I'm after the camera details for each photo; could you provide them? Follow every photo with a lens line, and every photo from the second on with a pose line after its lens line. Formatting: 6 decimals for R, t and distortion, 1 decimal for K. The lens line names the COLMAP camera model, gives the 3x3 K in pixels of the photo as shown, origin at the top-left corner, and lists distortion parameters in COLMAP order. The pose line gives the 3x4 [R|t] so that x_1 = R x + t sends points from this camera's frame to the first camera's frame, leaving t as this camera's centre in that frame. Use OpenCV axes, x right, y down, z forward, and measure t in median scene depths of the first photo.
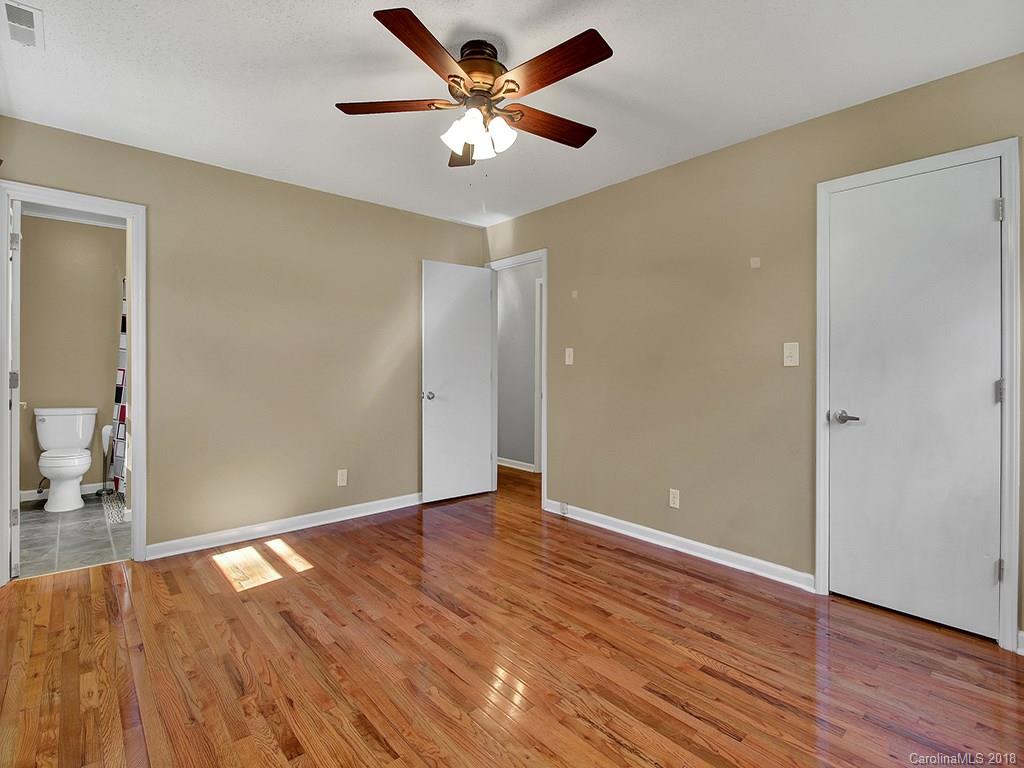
lens RADIAL K [[527.4, 0, 514.2], [0, 527.4, 376.0], [0, 0, 1]] dist [-0.000570, -0.000115]
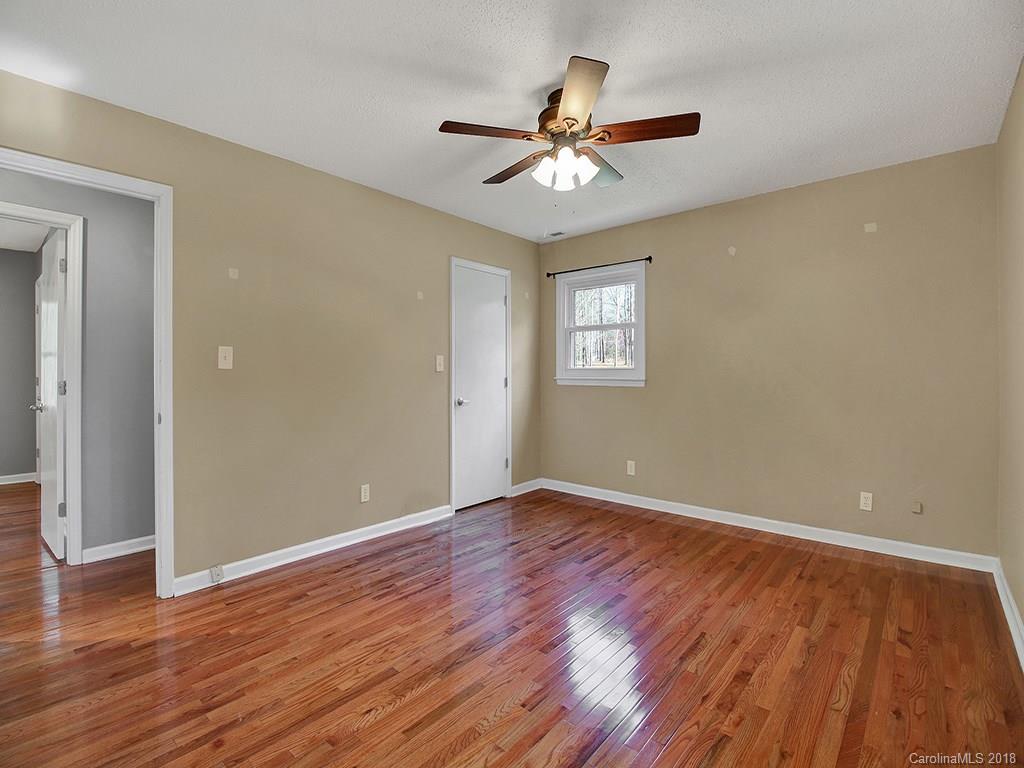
lens RADIAL K [[491.5, 0, 515.1], [0, 491.5, 367.4], [0, 0, 1]] dist [-0.006468, -0.001165]
pose [[-0.164737, 0.004352, 0.986328, -0.912508], [0.016106, 0.999869, -0.001721, -0.024135], [-0.986206, 0.015603, -0.164785, 1.053302]]
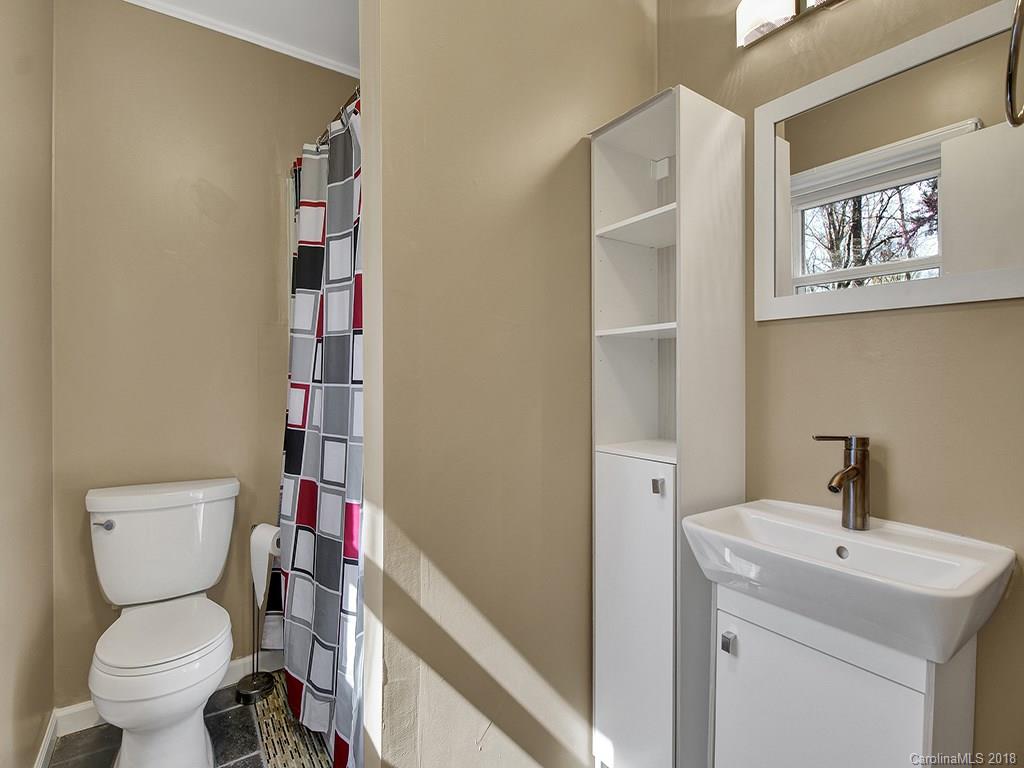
lens RADIAL K [[491.5, 0, 513.8], [0, 491.5, 381.1], [0, 0, 1]] dist [-0.006468, -0.001165]
pose [[0.996036, -0.001244, -0.088946, -0.507792], [0.001149, 0.999999, -0.001124, -0.013535], [0.088947, 0.001017, 0.996036, 0.597883]]
